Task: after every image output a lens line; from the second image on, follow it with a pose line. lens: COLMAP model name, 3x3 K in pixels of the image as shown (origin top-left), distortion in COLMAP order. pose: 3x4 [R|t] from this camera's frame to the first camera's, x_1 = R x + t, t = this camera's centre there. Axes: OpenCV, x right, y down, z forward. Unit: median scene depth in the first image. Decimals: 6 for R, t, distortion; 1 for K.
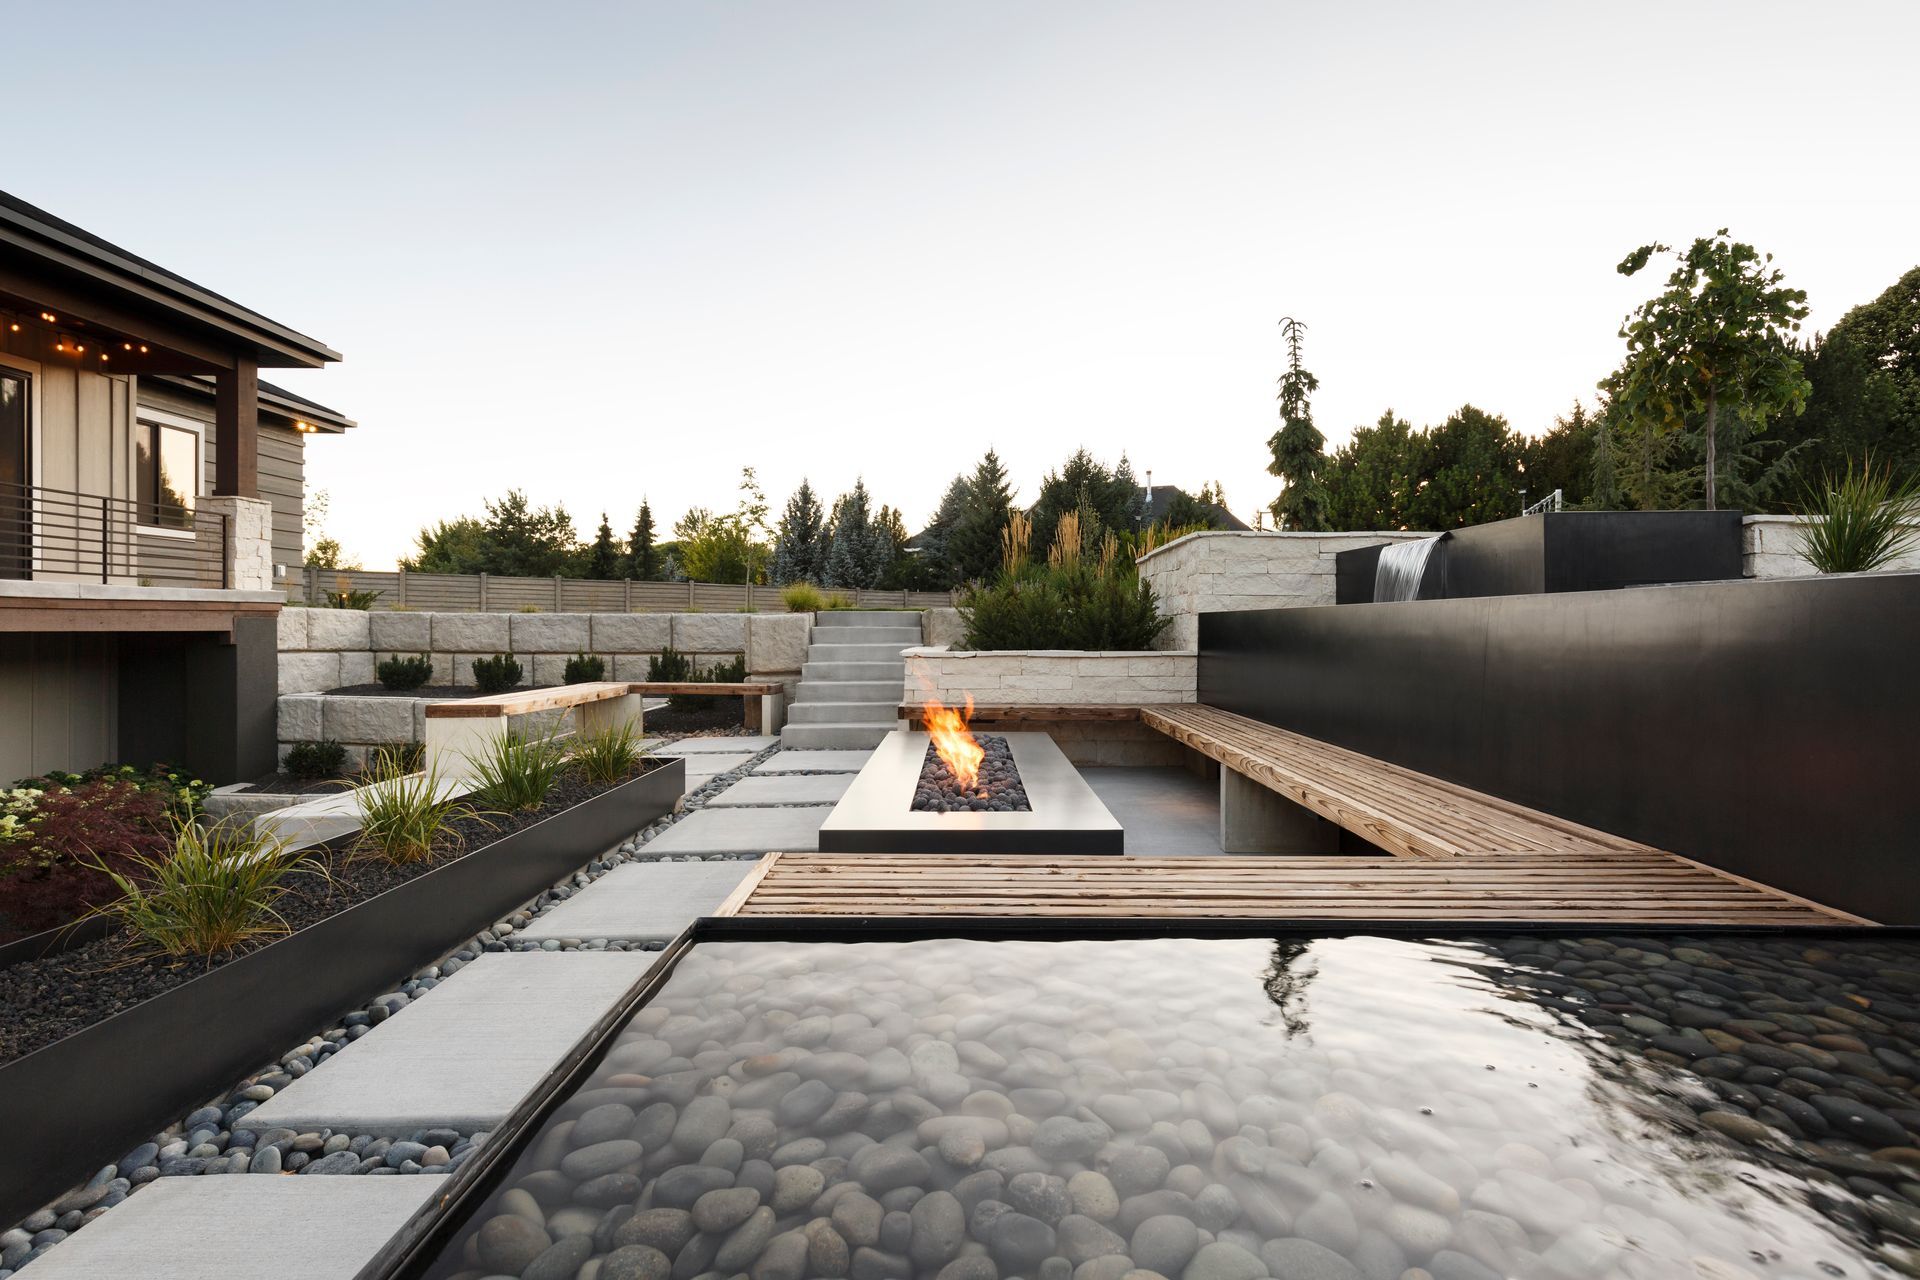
lens RADIAL K [[856.8, 0, 967.4], [0, 856.8, 639.4], [0, 0, 1]] dist [-0.000483, -0.000161]
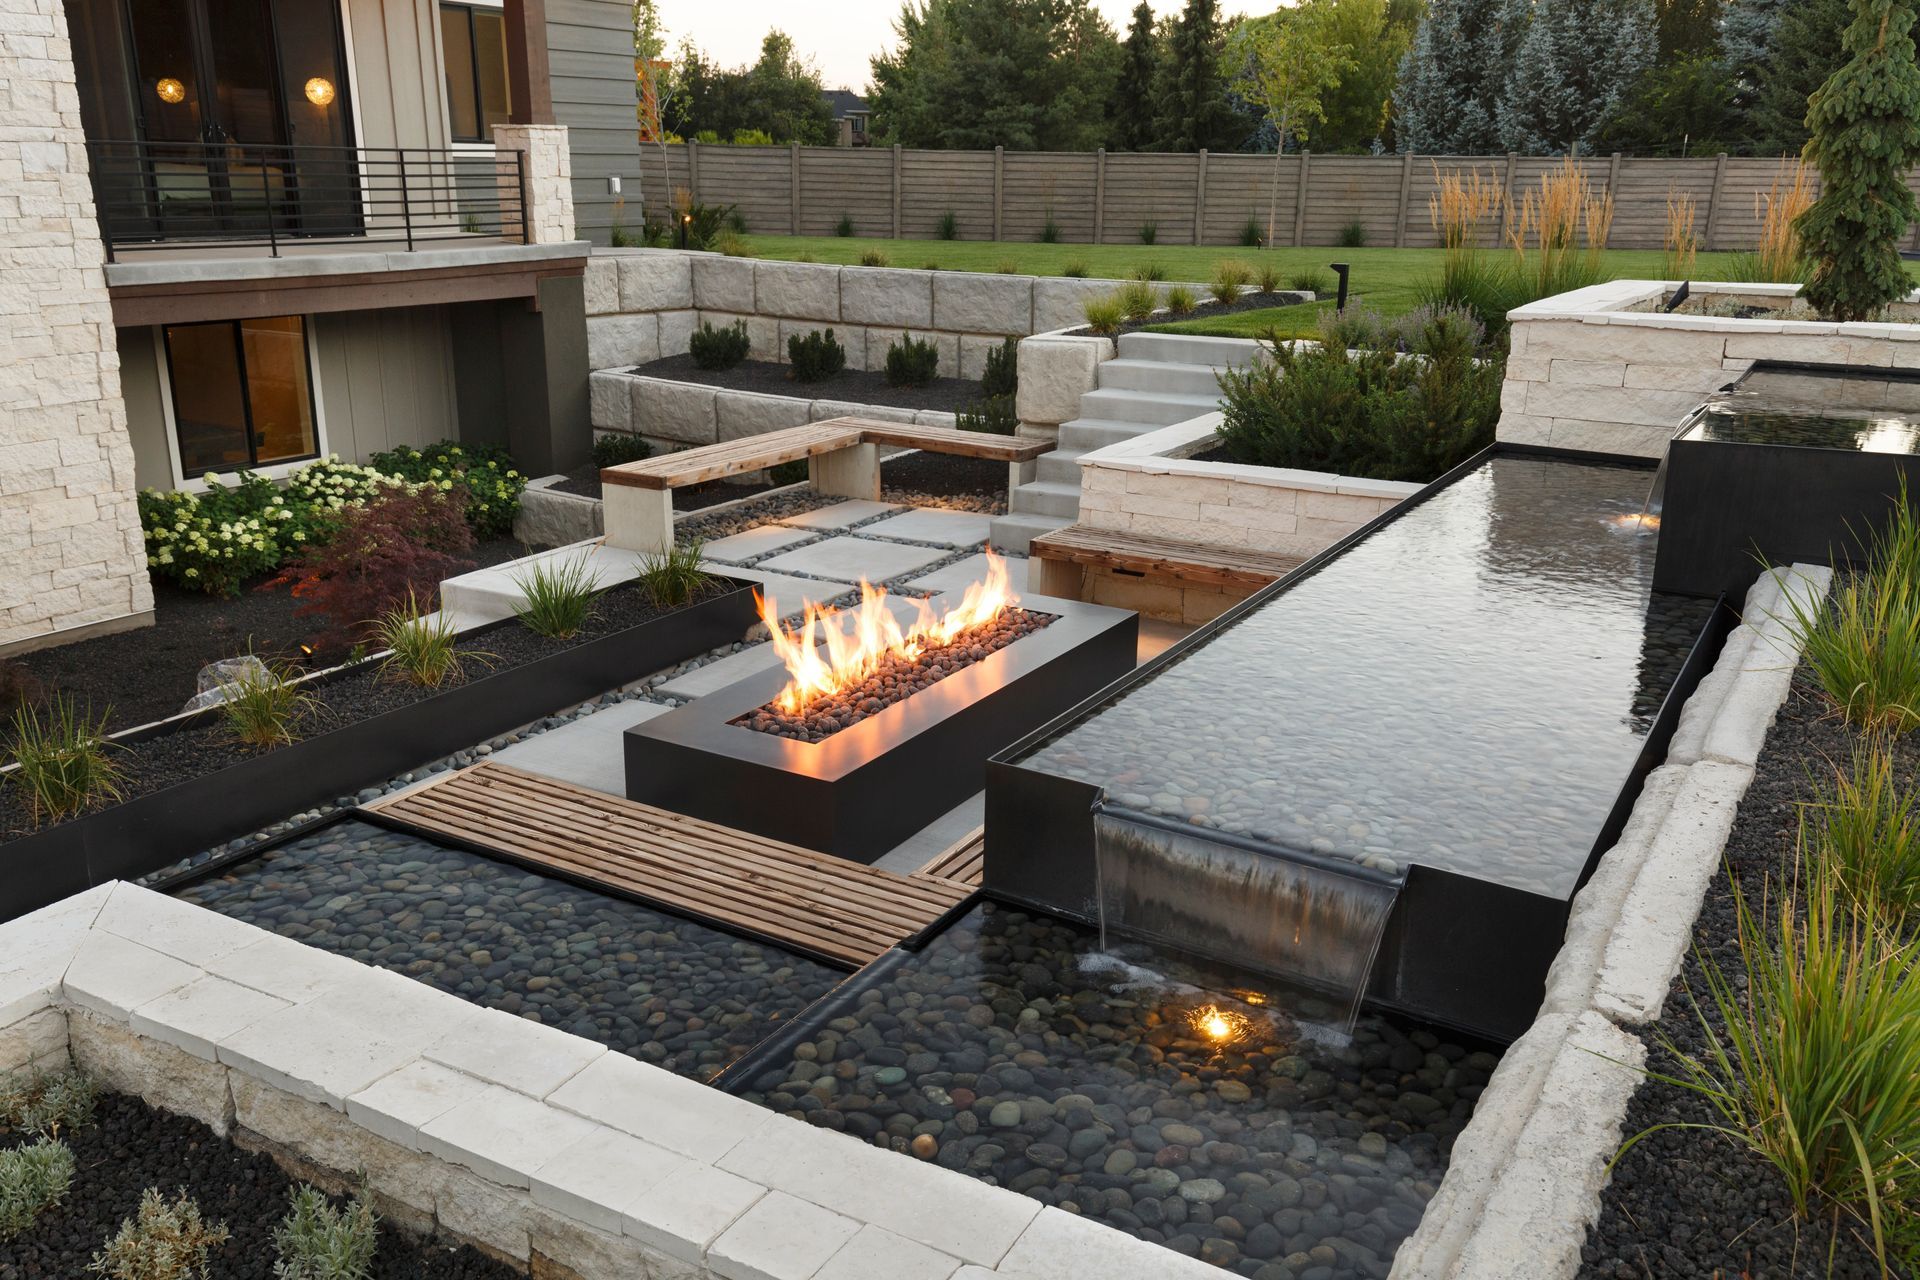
lens RADIAL K [[1570.8, 0, 958.7], [0, 1570.8, 635.8], [0, 0, 1]] dist [0.061501, -0.001842]
pose [[0.849918, 0.158655, -0.502462, 0.313605], [-0.011092, 0.958768, 0.283975, -0.128399], [0.526799, -0.235782, 0.816633, -0.125983]]
